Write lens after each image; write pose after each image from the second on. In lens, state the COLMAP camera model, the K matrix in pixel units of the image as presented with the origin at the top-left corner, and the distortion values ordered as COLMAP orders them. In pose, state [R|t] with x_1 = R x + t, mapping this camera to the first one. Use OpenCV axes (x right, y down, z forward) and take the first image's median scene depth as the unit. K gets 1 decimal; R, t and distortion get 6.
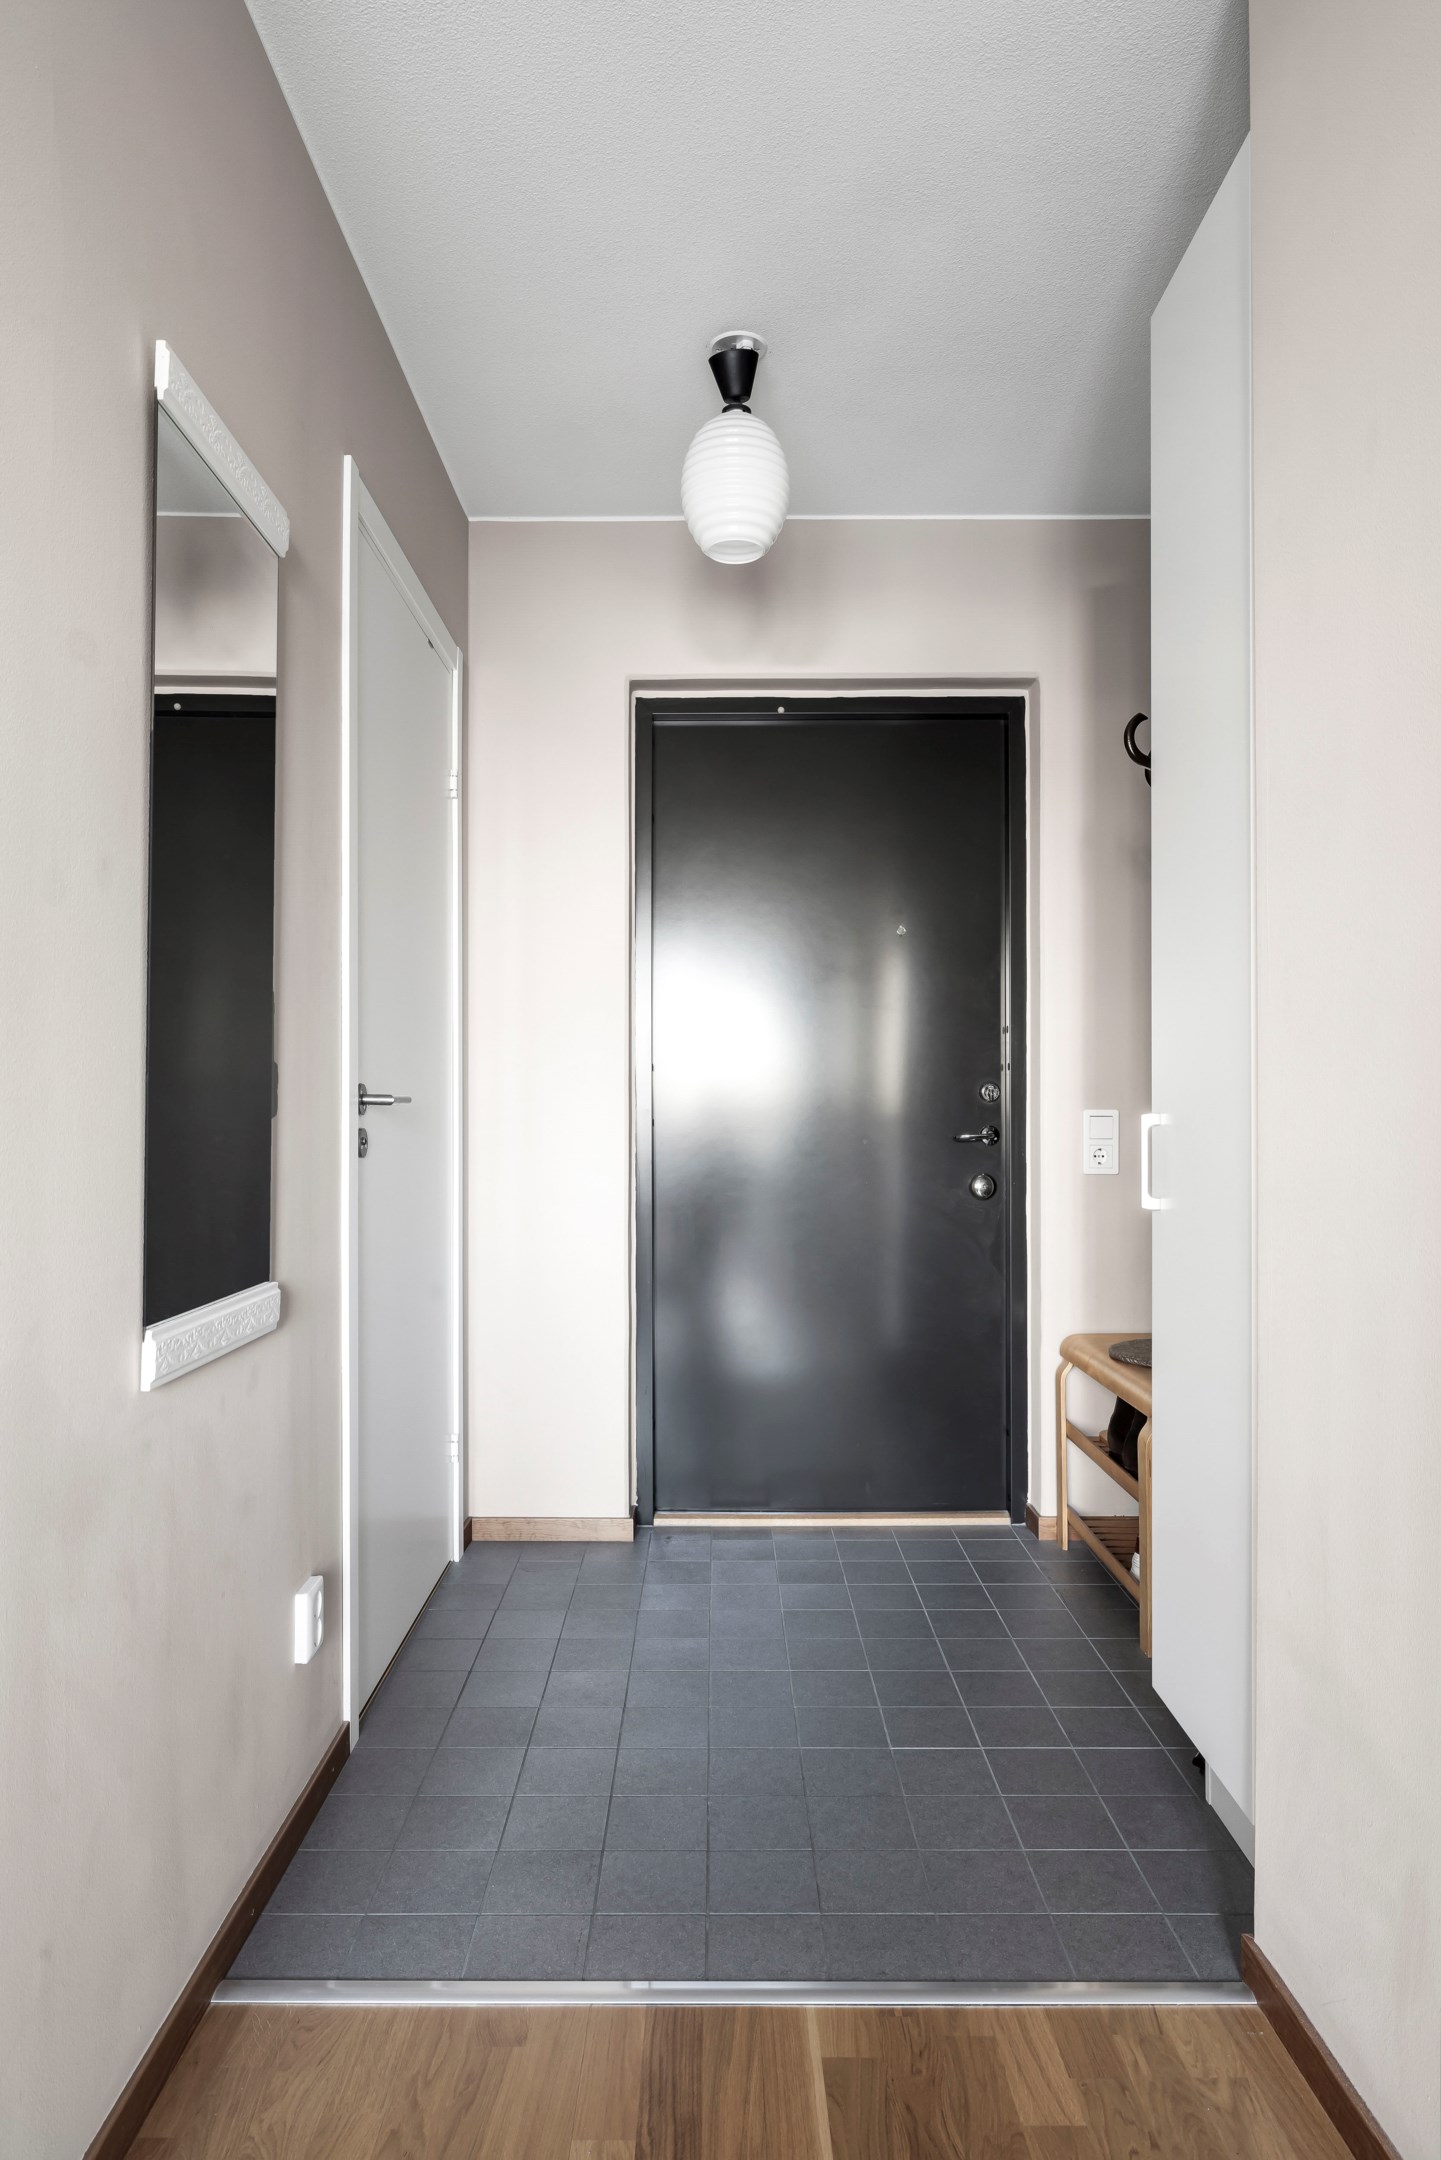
lens RADIAL K [[1301.4, 0, 720.5], [0, 1301.4, 1080.0], [0, 0, 1]] dist [-0.002965, -0.000168]
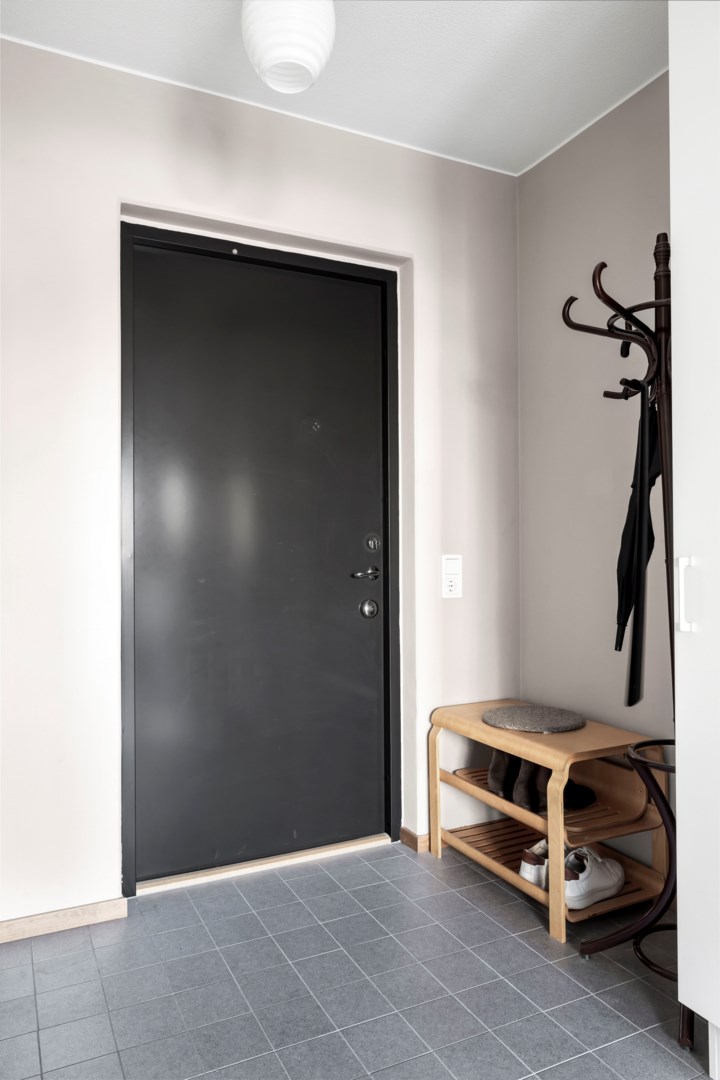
lens RADIAL K [[735.6, 0, 354.8], [0, 735.6, 539.8], [0, 0, 1]] dist [0.004549, 0.002264]
pose [[0.902009, 0.001130, 0.431715, -0.168996], [-0.000337, 0.999998, -0.001914, 0.007422], [-0.431716, 0.001581, 0.902008, 0.286919]]
